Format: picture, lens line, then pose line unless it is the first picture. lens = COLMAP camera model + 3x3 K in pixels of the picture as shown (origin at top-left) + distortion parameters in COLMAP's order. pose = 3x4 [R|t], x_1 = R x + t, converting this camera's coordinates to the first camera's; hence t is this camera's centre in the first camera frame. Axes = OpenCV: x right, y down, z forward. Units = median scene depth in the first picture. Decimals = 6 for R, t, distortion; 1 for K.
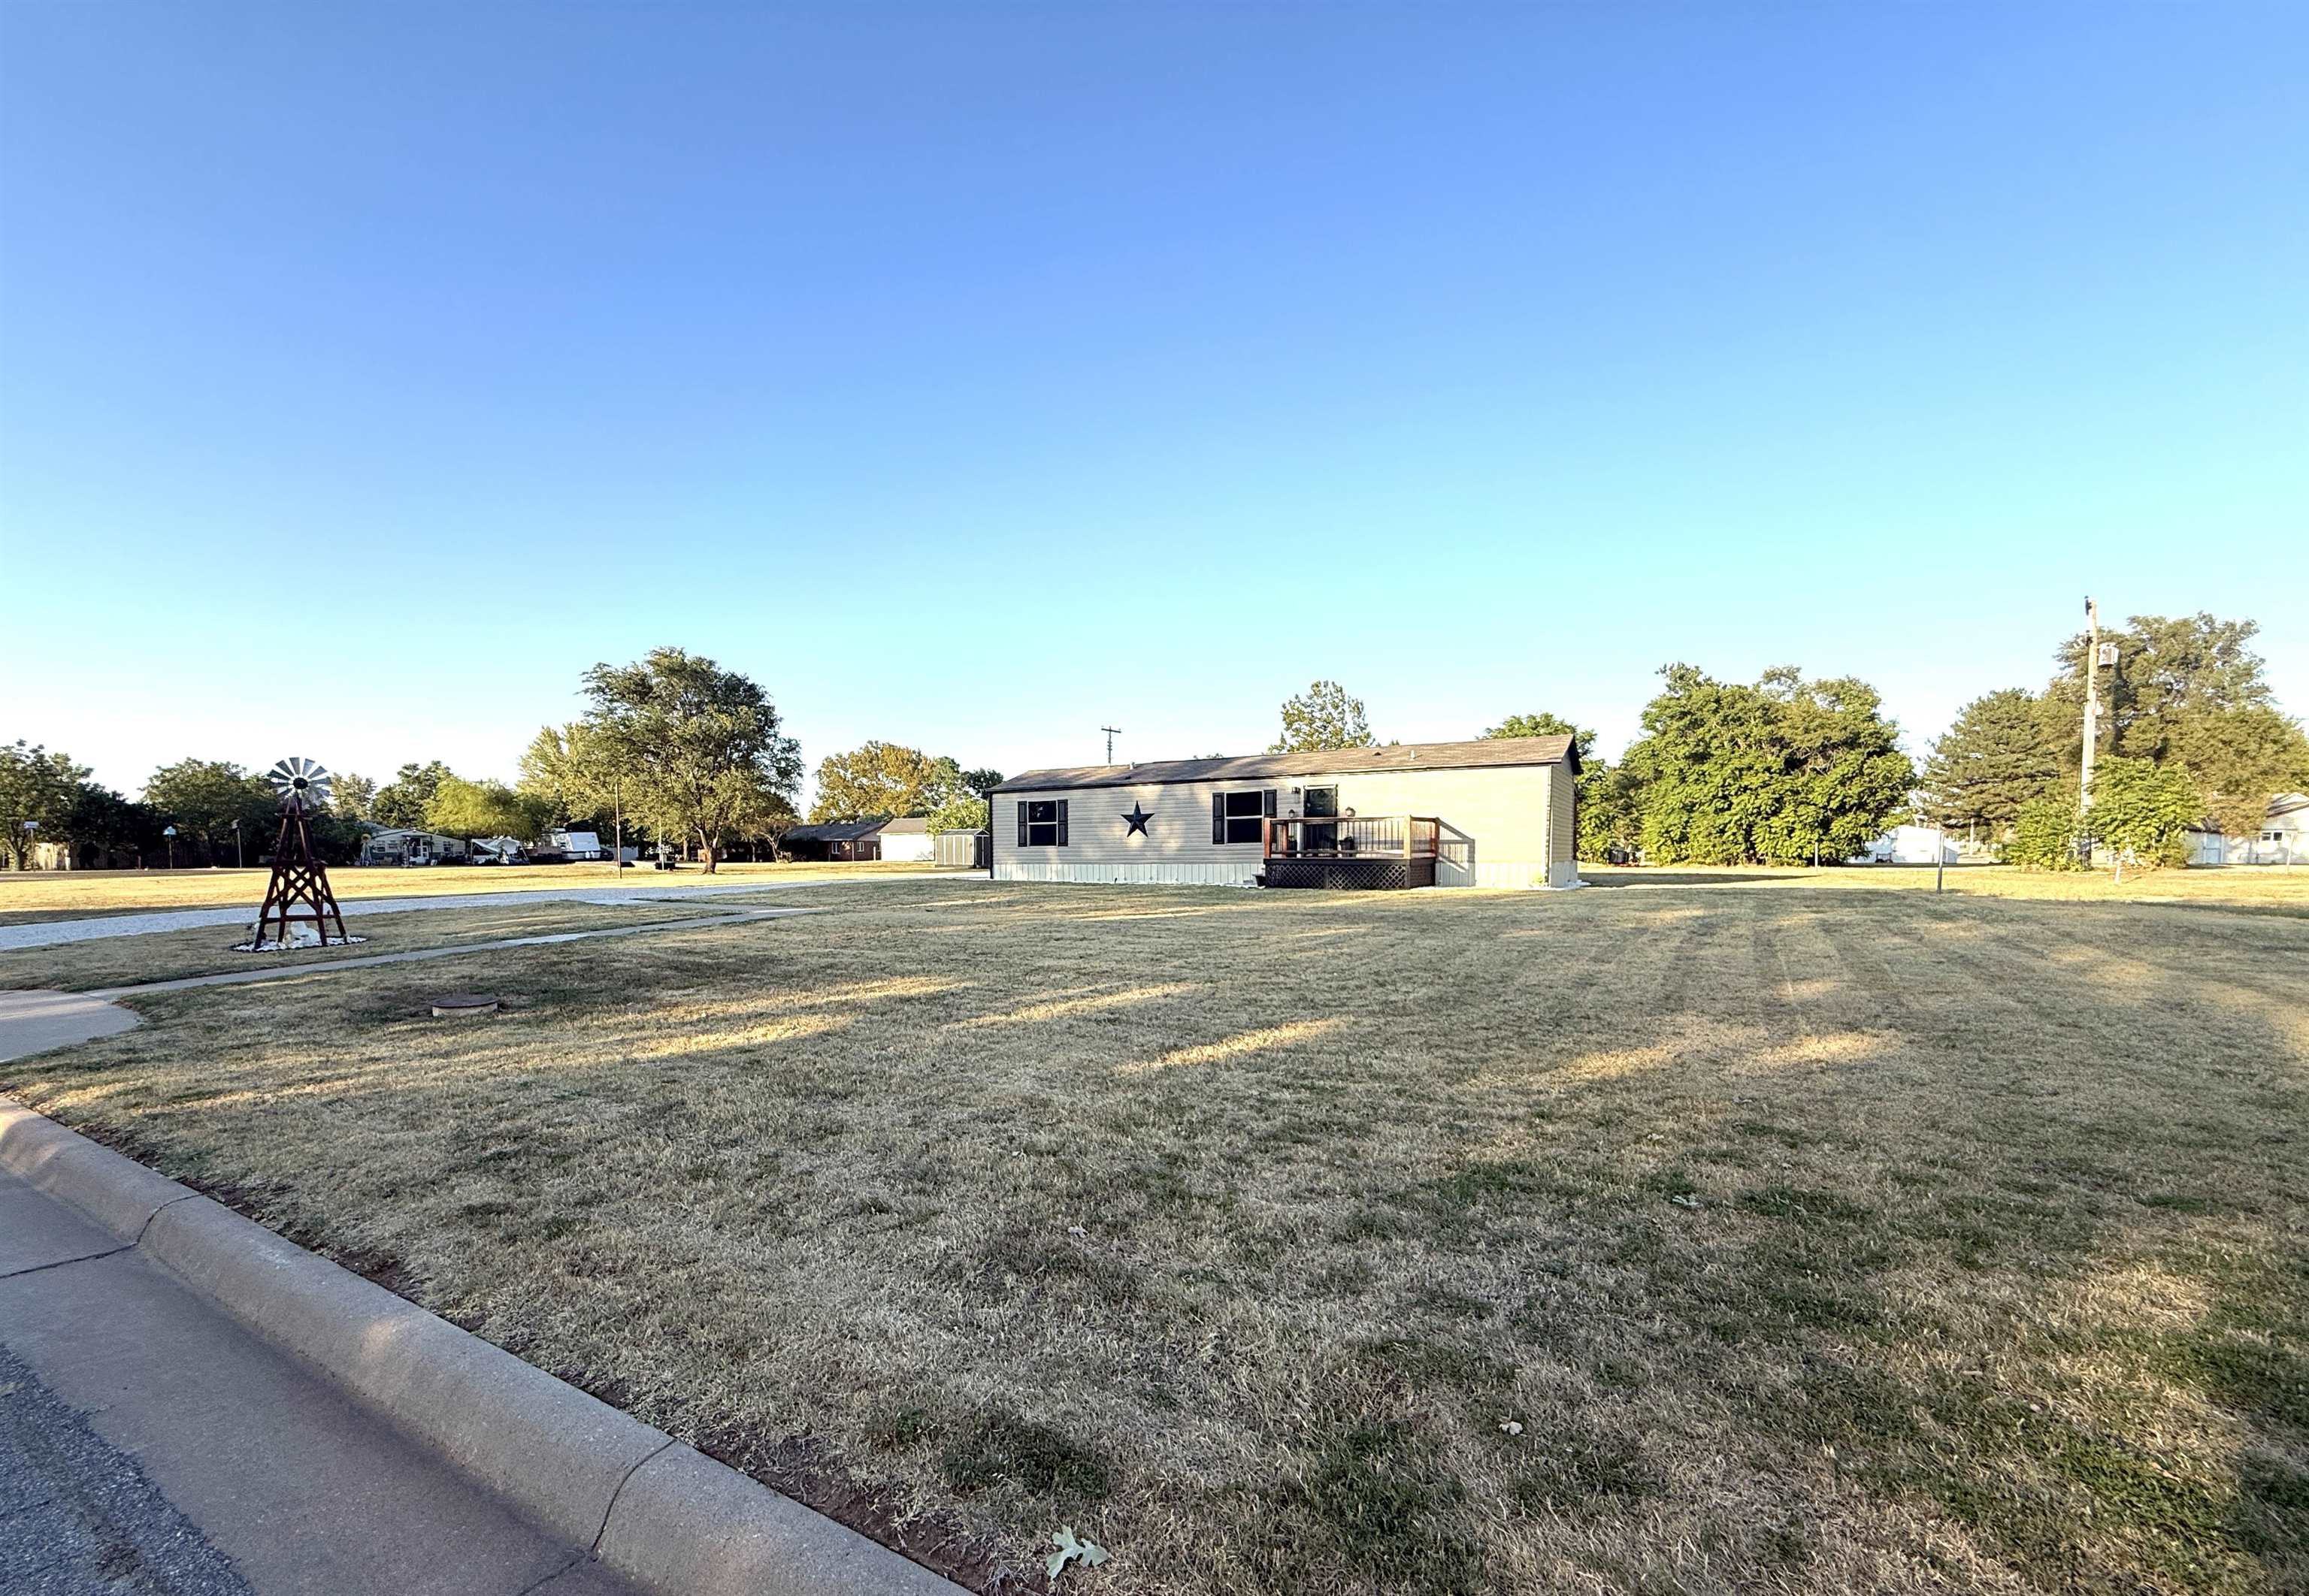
lens RADIAL K [[1015.2, 0, 1116.2], [0, 1015.2, 874.1], [0, 0, 1]] dist [0.004342, 0.000138]
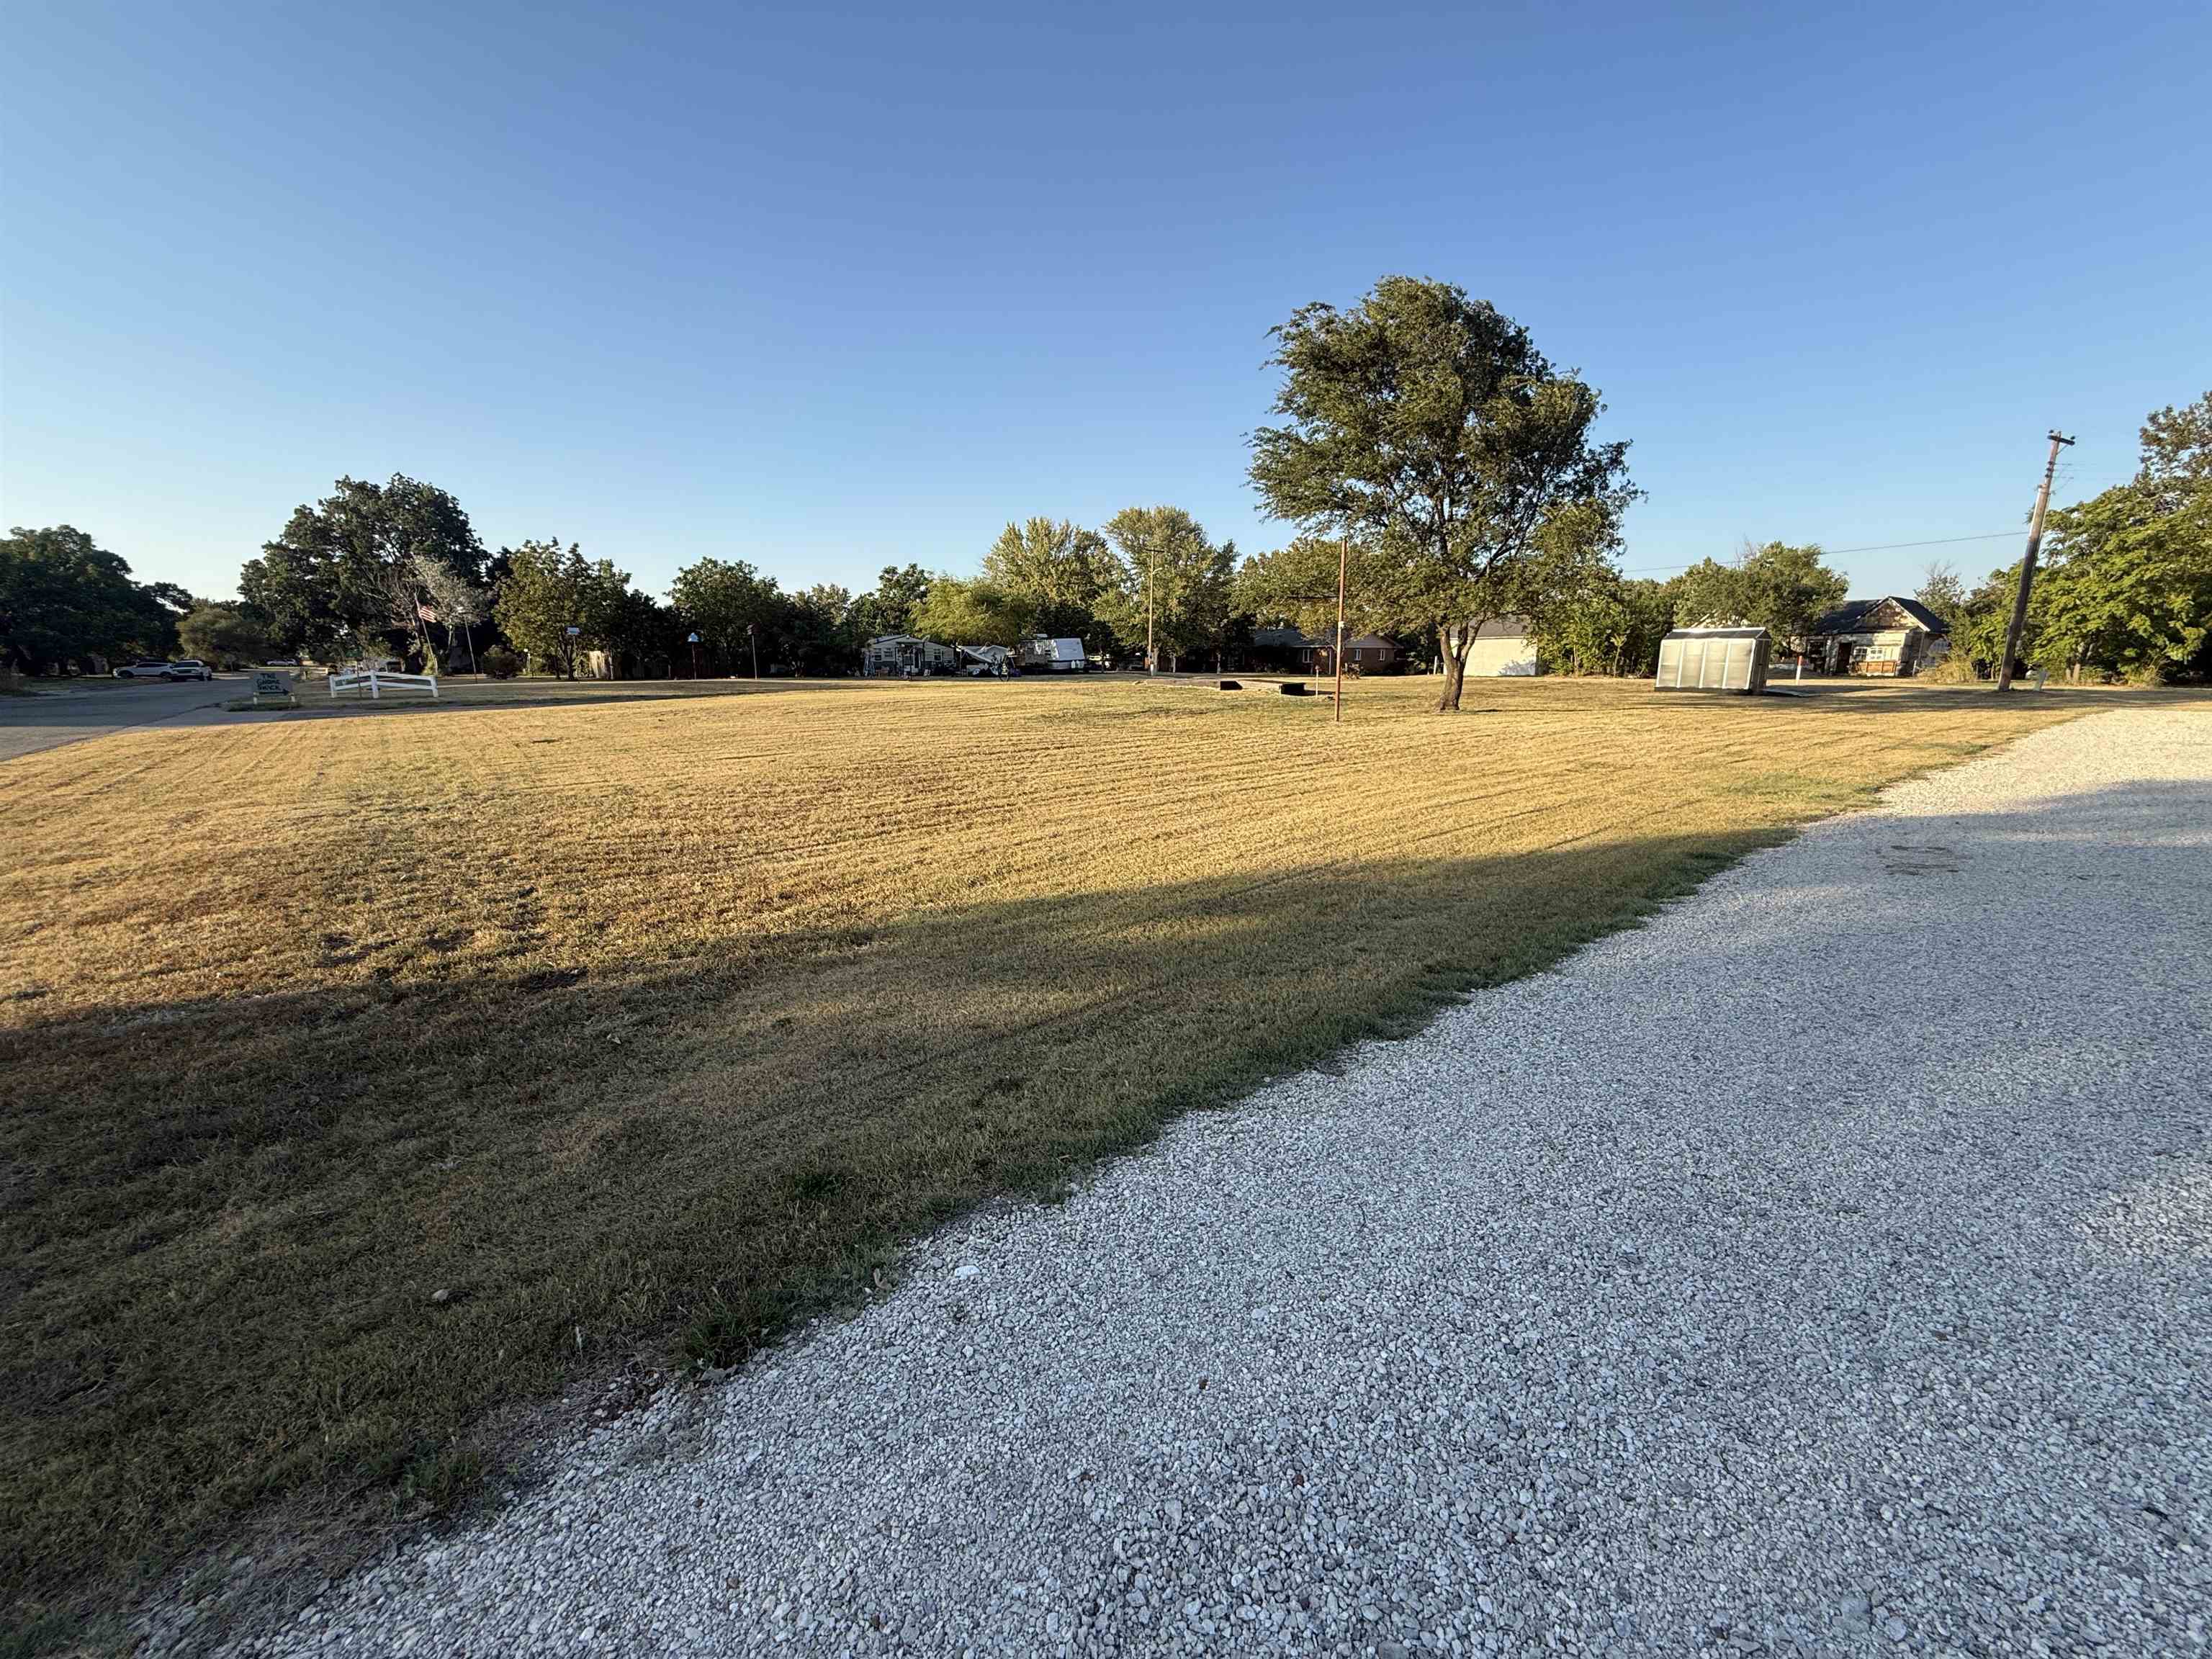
lens RADIAL K [[879.2, 0, 1093.6], [0, 879.2, 825.6], [0, 0, 1]] dist [0.003285, -0.000267]
pose [[0.941171, 0.067388, -0.331143, -0.312529], [-0.011234, 0.985613, 0.168643, -0.013029], [0.337743, -0.155002, 0.928388, 0.357870]]
